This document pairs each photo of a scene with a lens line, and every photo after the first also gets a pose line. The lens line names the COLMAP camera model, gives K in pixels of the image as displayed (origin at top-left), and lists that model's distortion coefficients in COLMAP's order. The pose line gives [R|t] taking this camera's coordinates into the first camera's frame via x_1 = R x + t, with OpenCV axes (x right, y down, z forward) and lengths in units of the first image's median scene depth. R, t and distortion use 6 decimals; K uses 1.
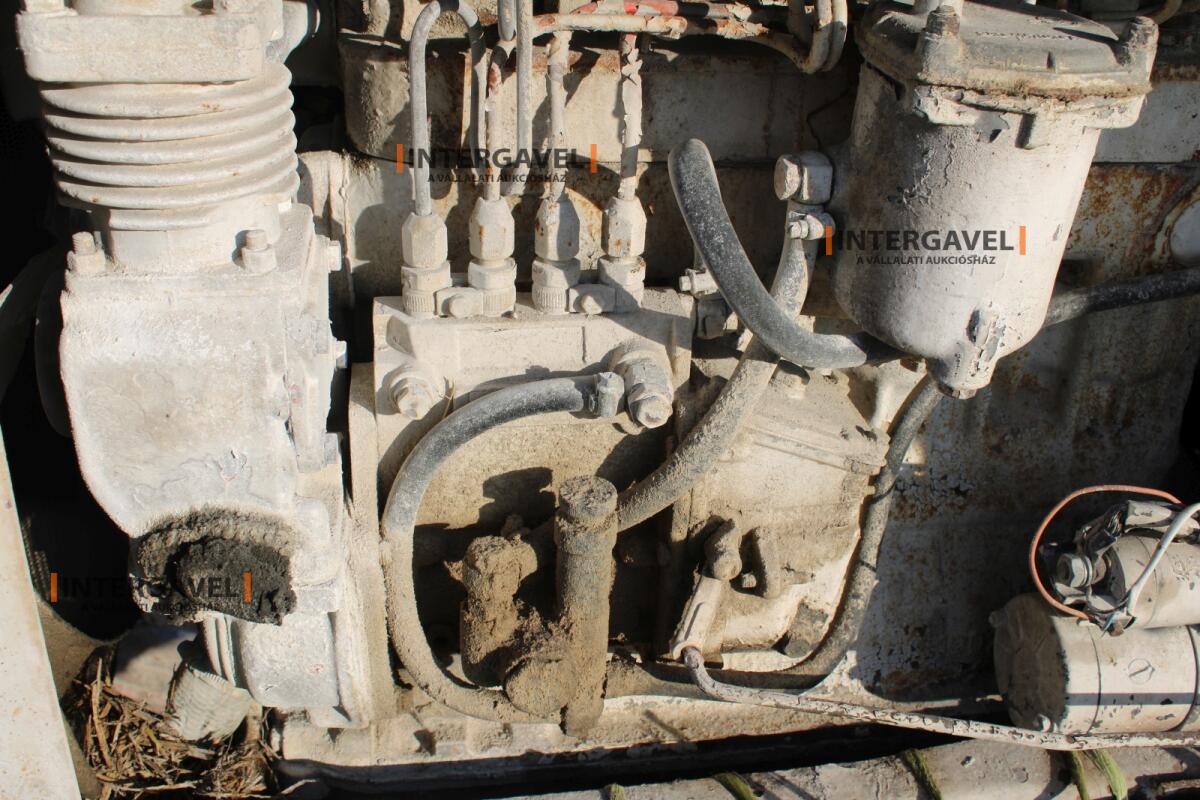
lens RADIAL K [[1187.7, 0, 598.6], [0, 1187.7, 400.9], [0, 0, 1]] dist [-0.087203, 0.000000]
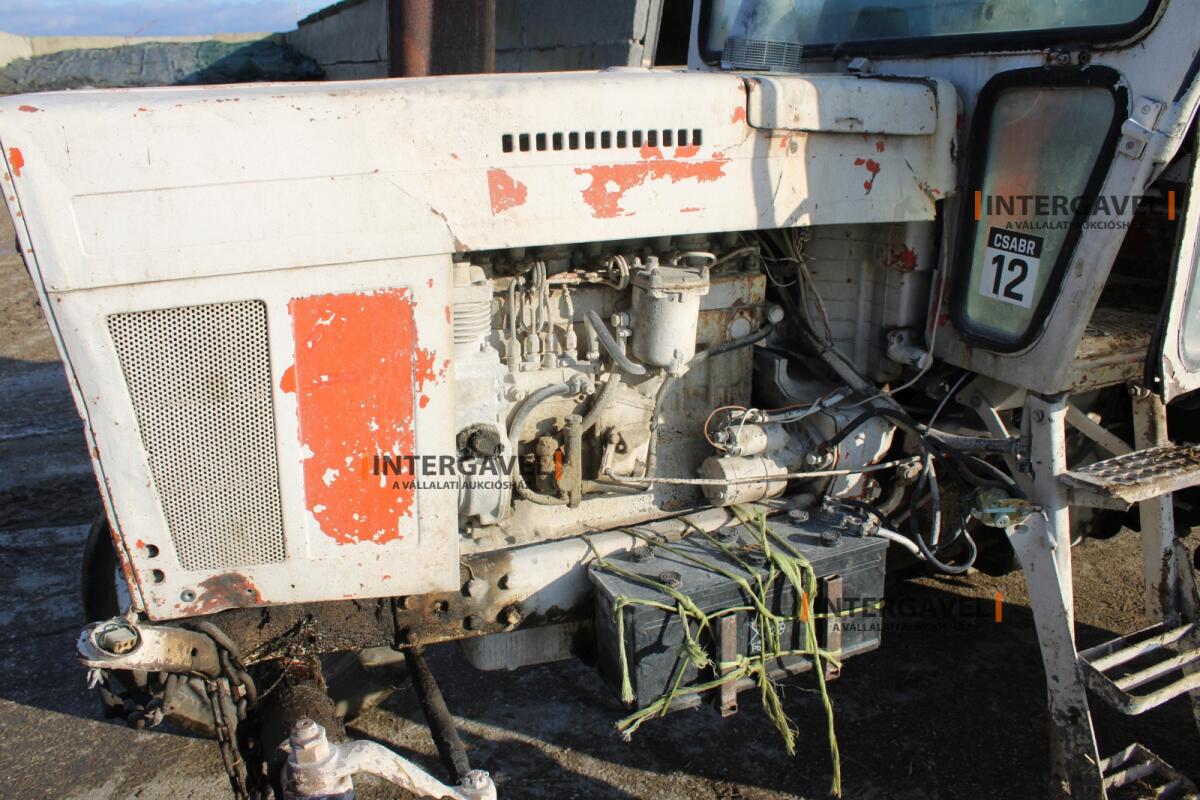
lens RADIAL K [[998.3, 0, 598.4], [0, 998.3, 399.1], [0, 0, 1]] dist [-0.168625, 0.142152]
pose [[0.959646, -0.113081, 0.257475, -0.637215], [0.161639, 0.971032, -0.175980, 0.515883], [-0.230116, 0.210497, 0.950125, -1.629561]]
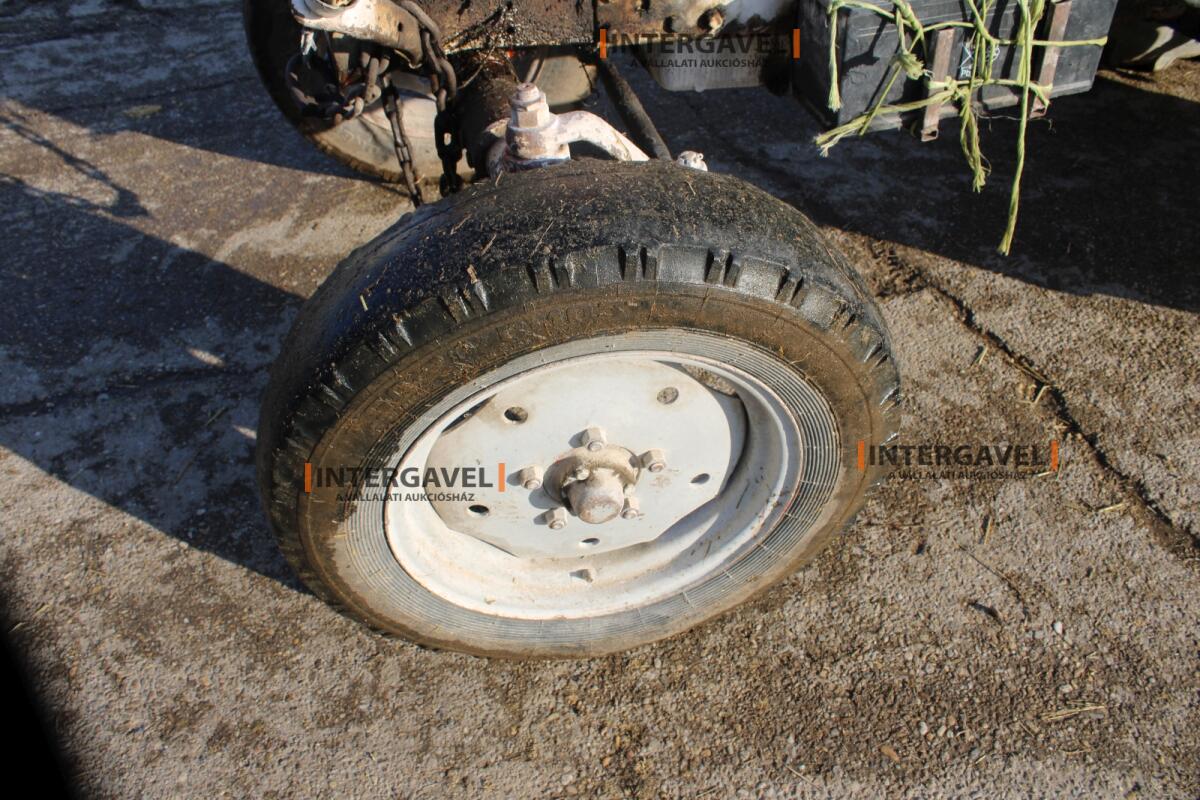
lens RADIAL K [[998.3, 0, 601.4], [0, 998.3, 395.9], [0, 0, 1]] dist [-0.168625, 0.142152]
pose [[0.984888, -0.147253, 0.091173, -0.940563], [0.117709, 0.955267, 0.271312, 0.832308], [-0.127047, -0.256480, 0.958163, -1.511851]]
